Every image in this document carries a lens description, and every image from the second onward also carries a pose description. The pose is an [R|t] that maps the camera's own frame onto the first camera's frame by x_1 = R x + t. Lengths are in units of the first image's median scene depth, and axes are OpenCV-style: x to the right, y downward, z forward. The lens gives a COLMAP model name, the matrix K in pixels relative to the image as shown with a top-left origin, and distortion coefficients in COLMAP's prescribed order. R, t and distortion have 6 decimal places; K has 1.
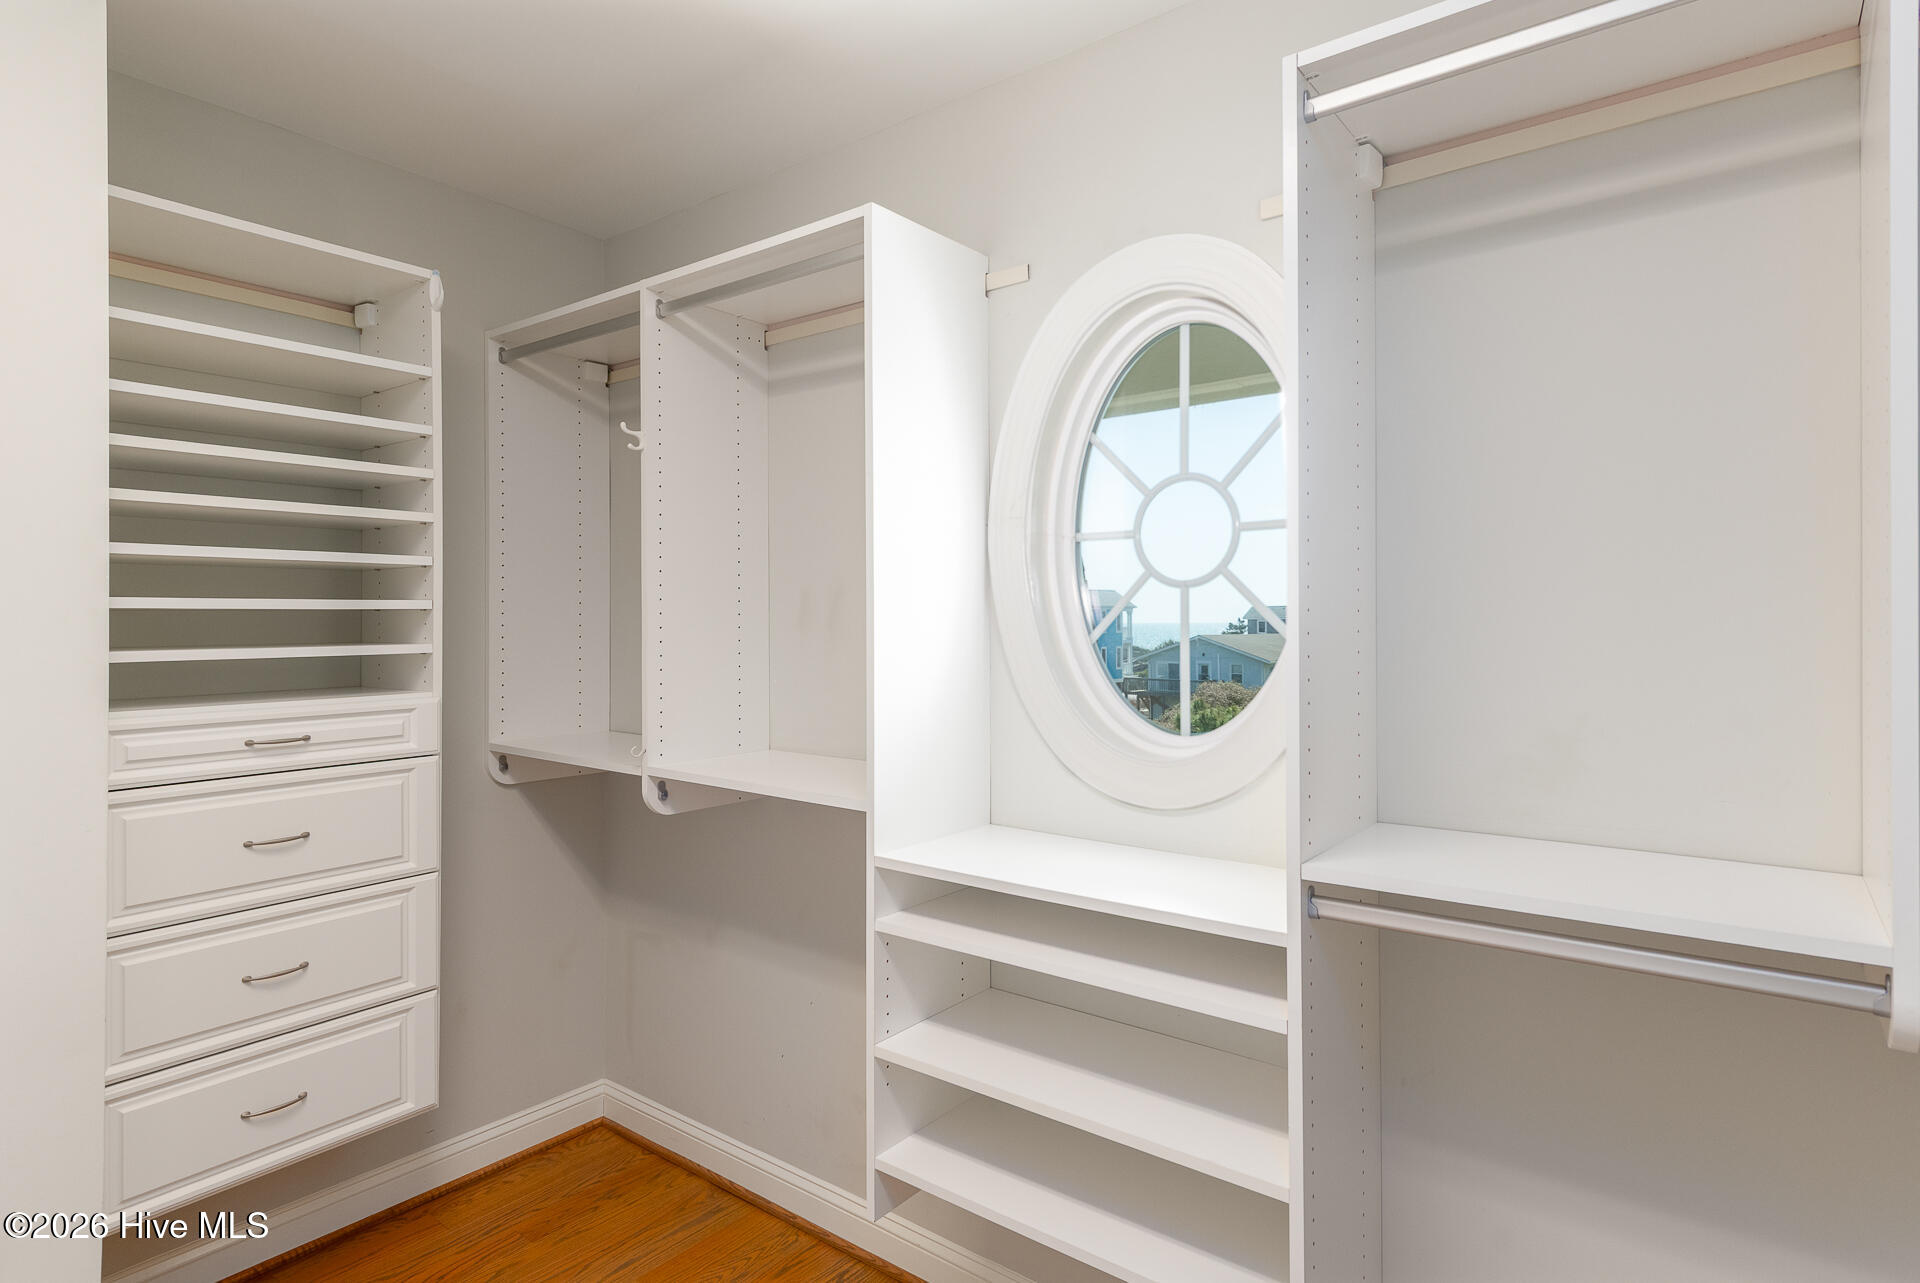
lens RADIAL K [[991.8, 0, 960.0], [0, 991.8, 641.5], [0, 0, 1]] dist [0.001194, 0.000189]
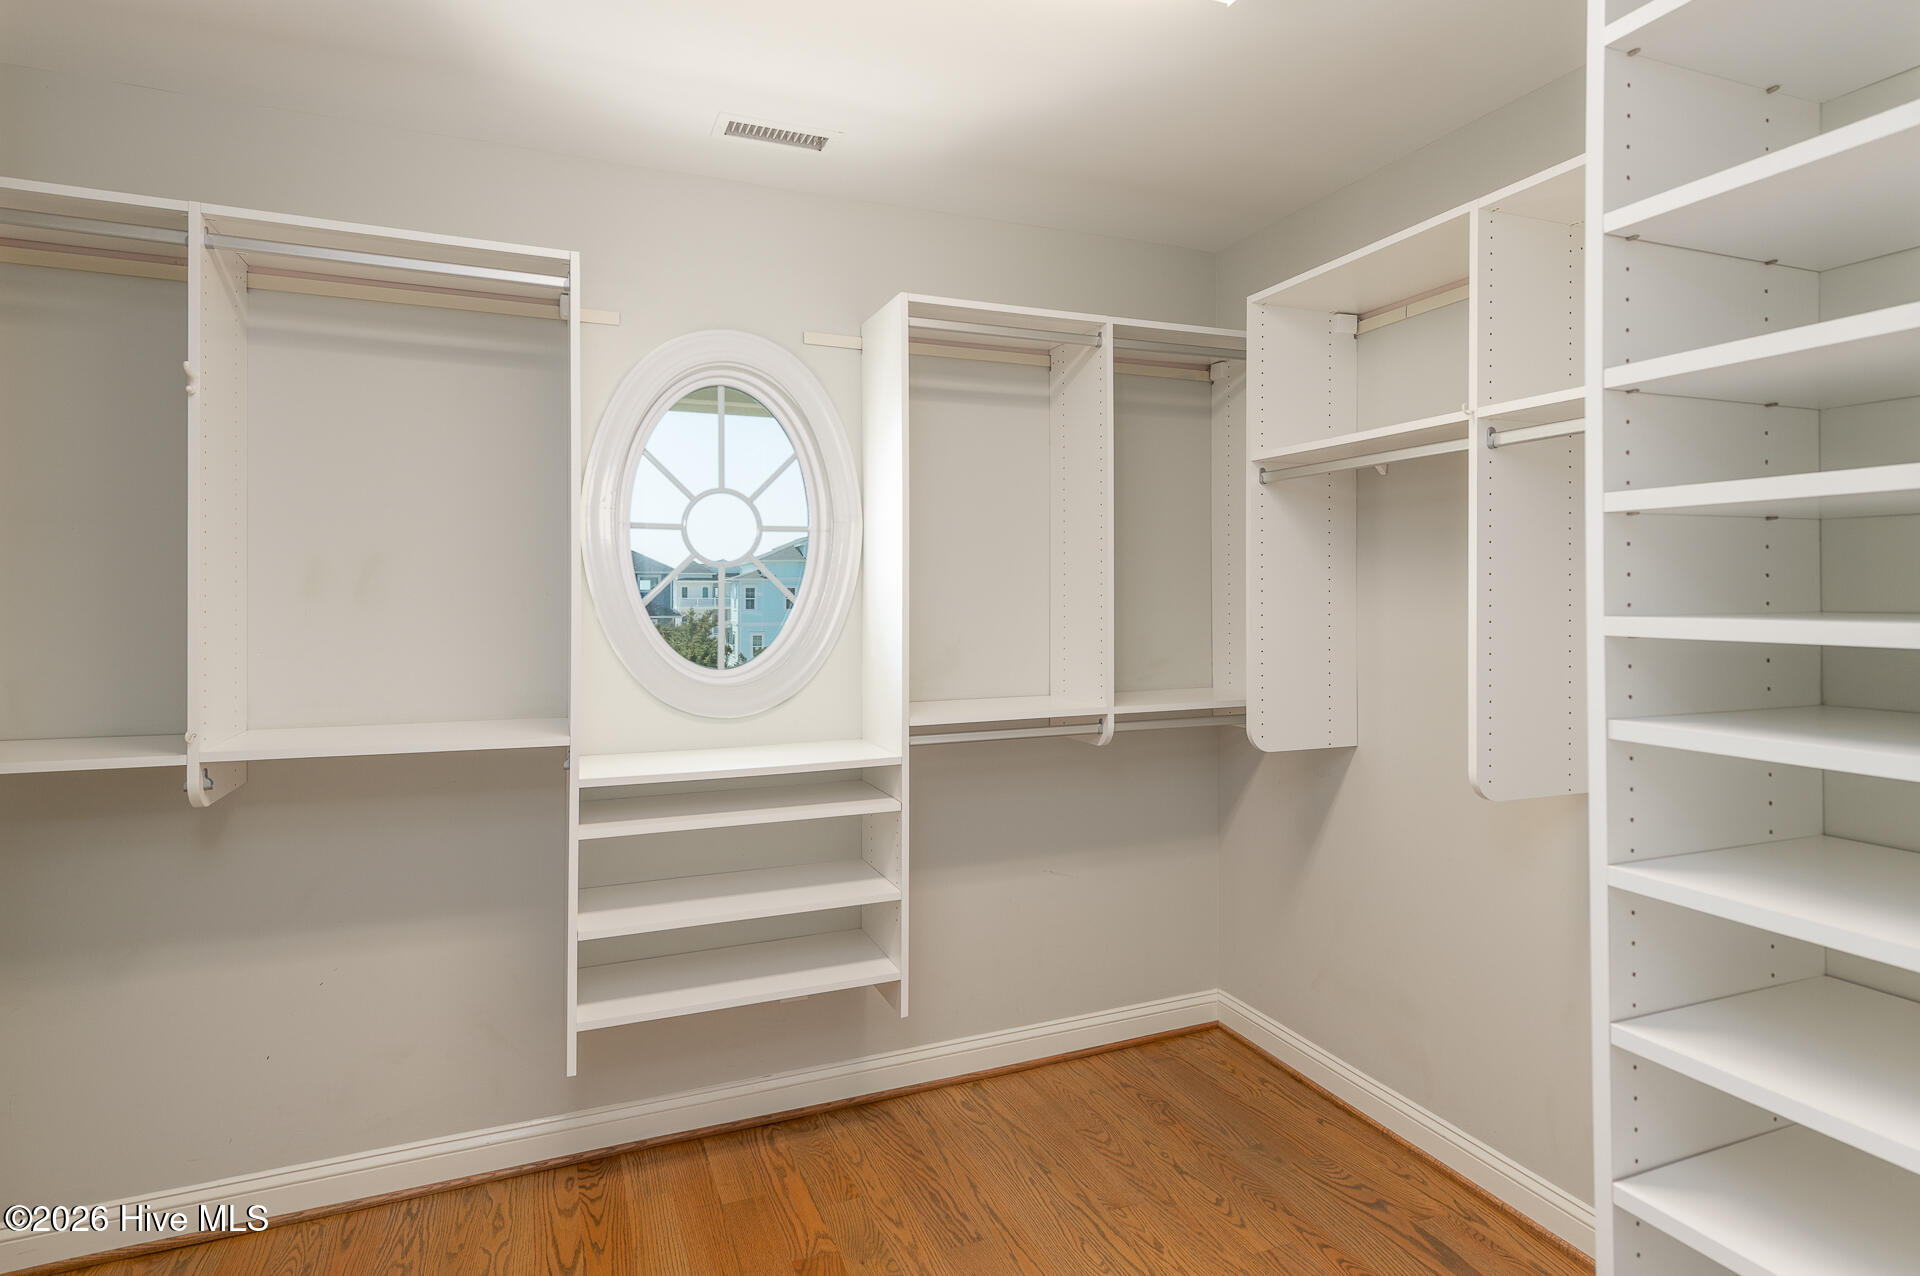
lens RADIAL K [[991.8, 0, 960.0], [0, 991.8, 638.0], [0, 0, 1]] dist [0.001194, 0.000189]
pose [[0.506711, -0.040929, 0.861144, -0.853835], [0.013748, 0.999129, 0.039398, -0.002810], [-0.862006, -0.008124, 0.506833, -0.037994]]
